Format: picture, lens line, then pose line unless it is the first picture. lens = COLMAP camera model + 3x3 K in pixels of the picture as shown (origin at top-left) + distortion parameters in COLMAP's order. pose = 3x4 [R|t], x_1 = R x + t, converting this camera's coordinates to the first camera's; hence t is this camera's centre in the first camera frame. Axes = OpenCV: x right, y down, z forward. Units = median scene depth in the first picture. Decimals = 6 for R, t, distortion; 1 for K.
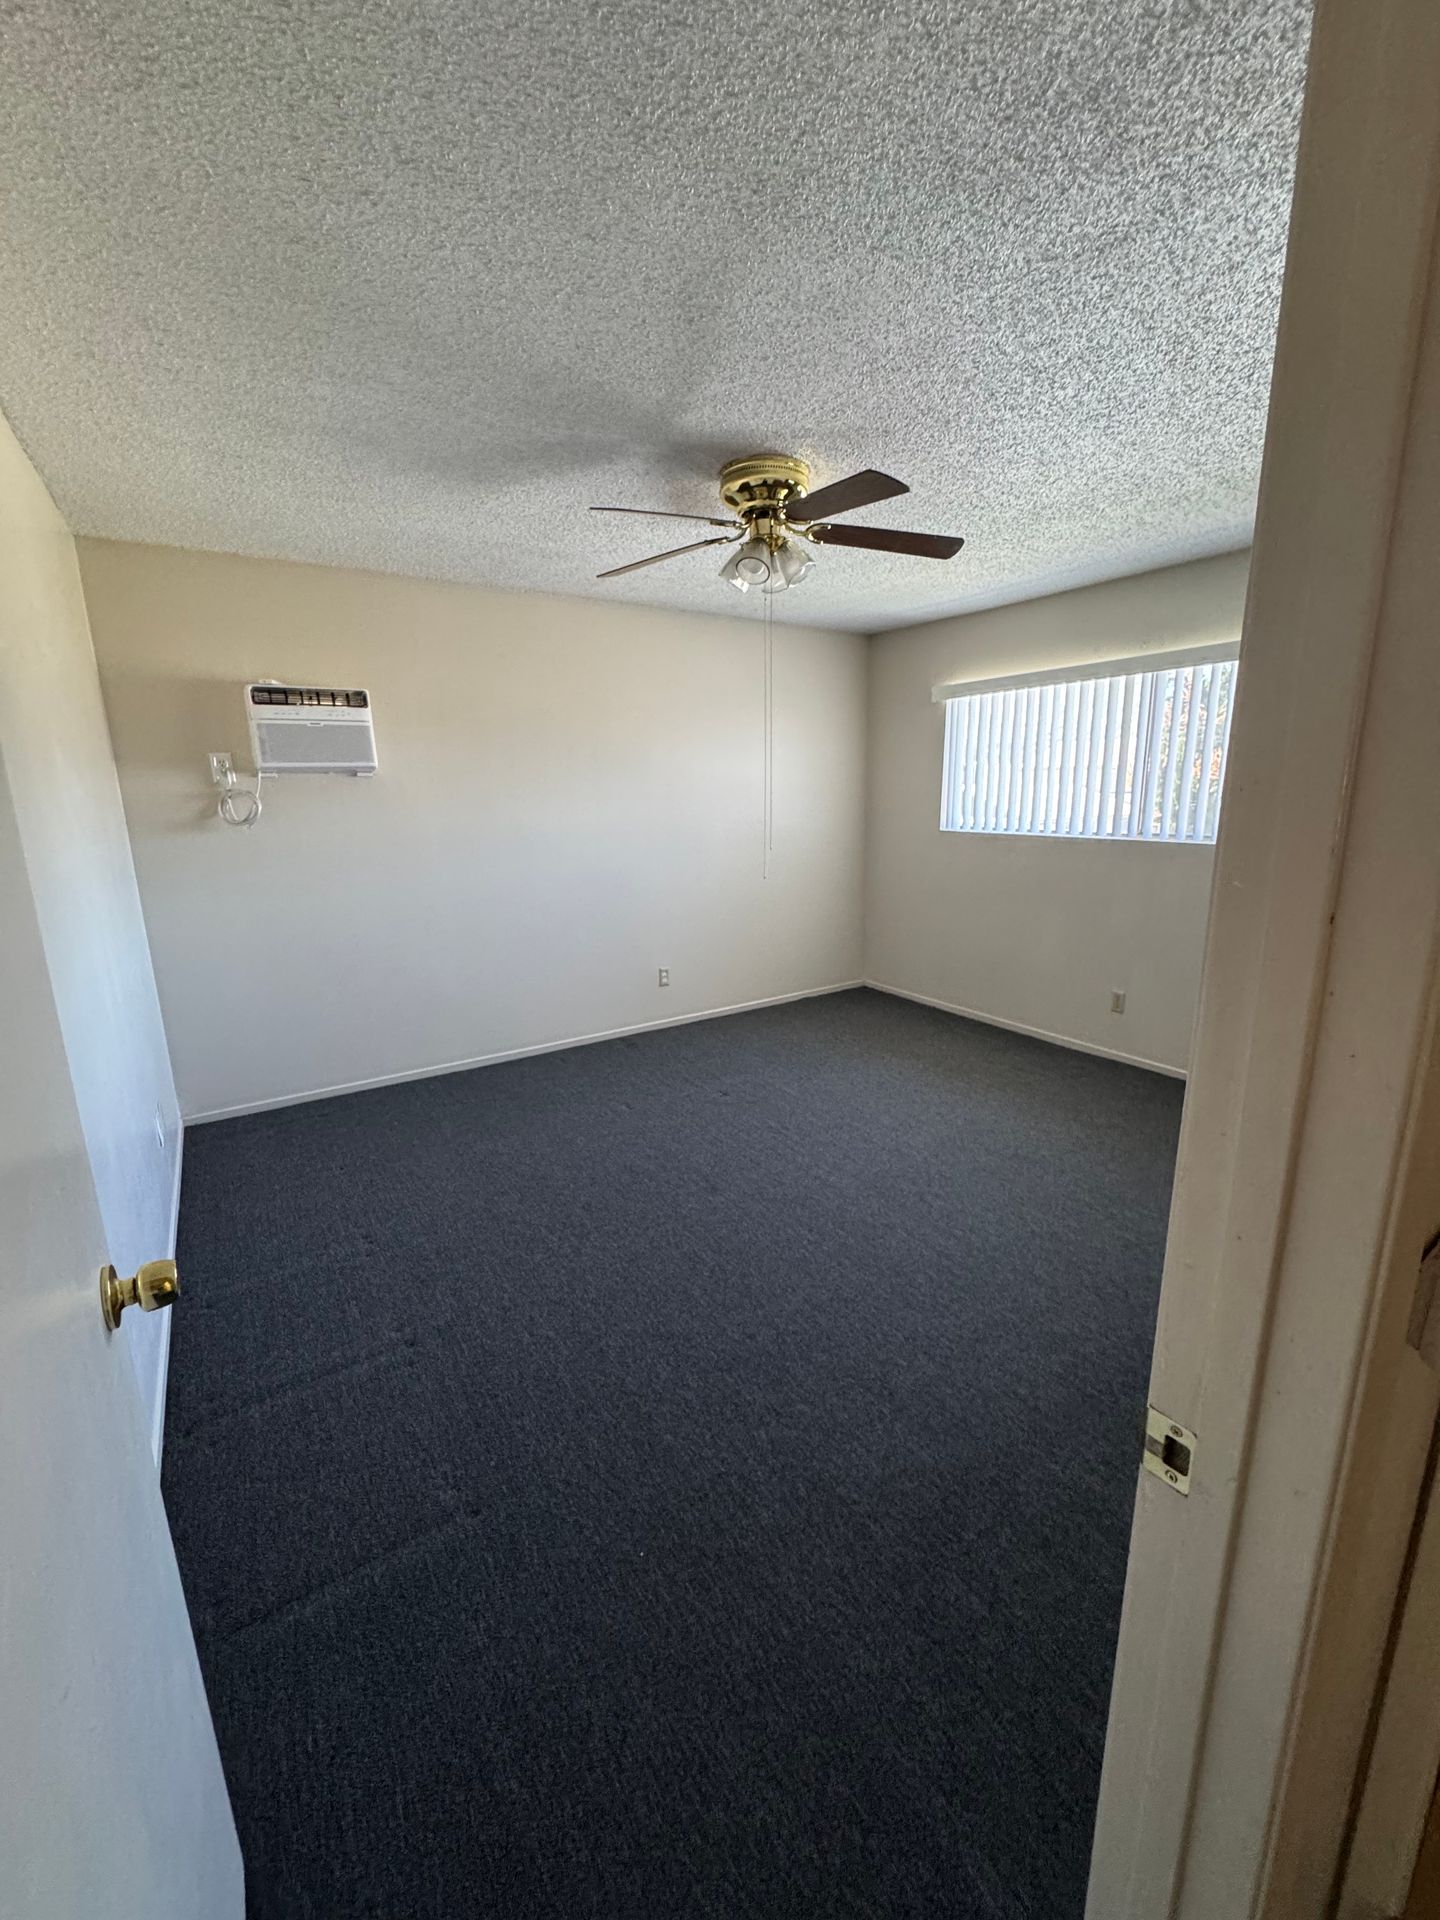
lens RADIAL K [[767.6, 0, 718.5], [0, 767.6, 962.8], [0, 0, 1]] dist [-0.006114, 0.001466]
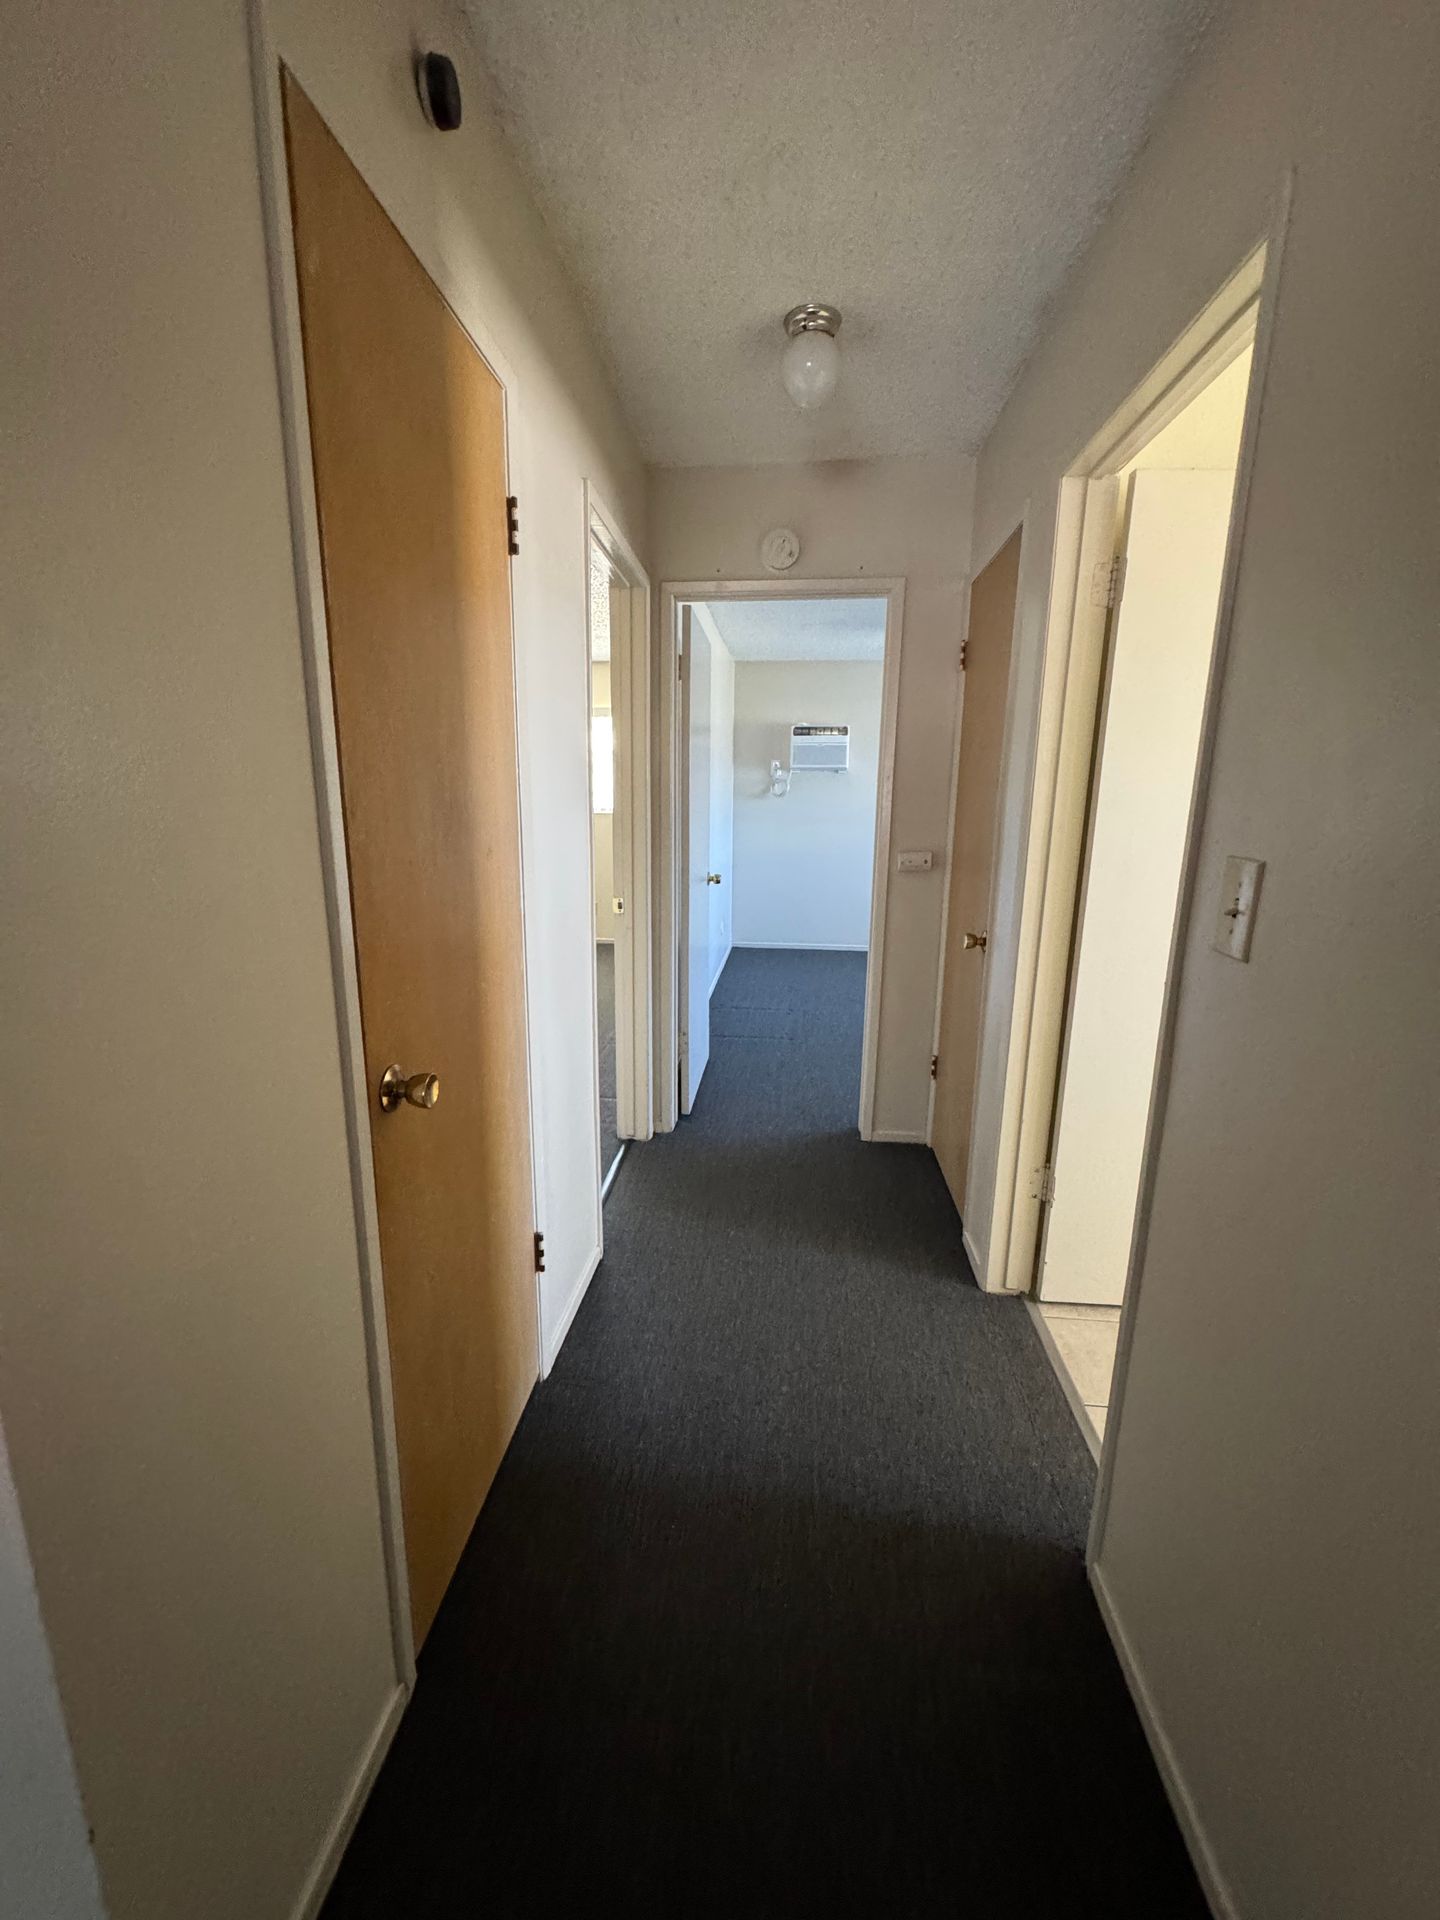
lens RADIAL K [[767.6, 0, 718.0], [0, 767.6, 956.8], [0, 0, 1]] dist [-0.006114, 0.001466]
pose [[0.777086, 0.154951, -0.610022, 0.488701], [-0.159326, 0.986082, 0.047513, 0.147792], [0.608894, 0.060271, 0.790959, -0.591851]]
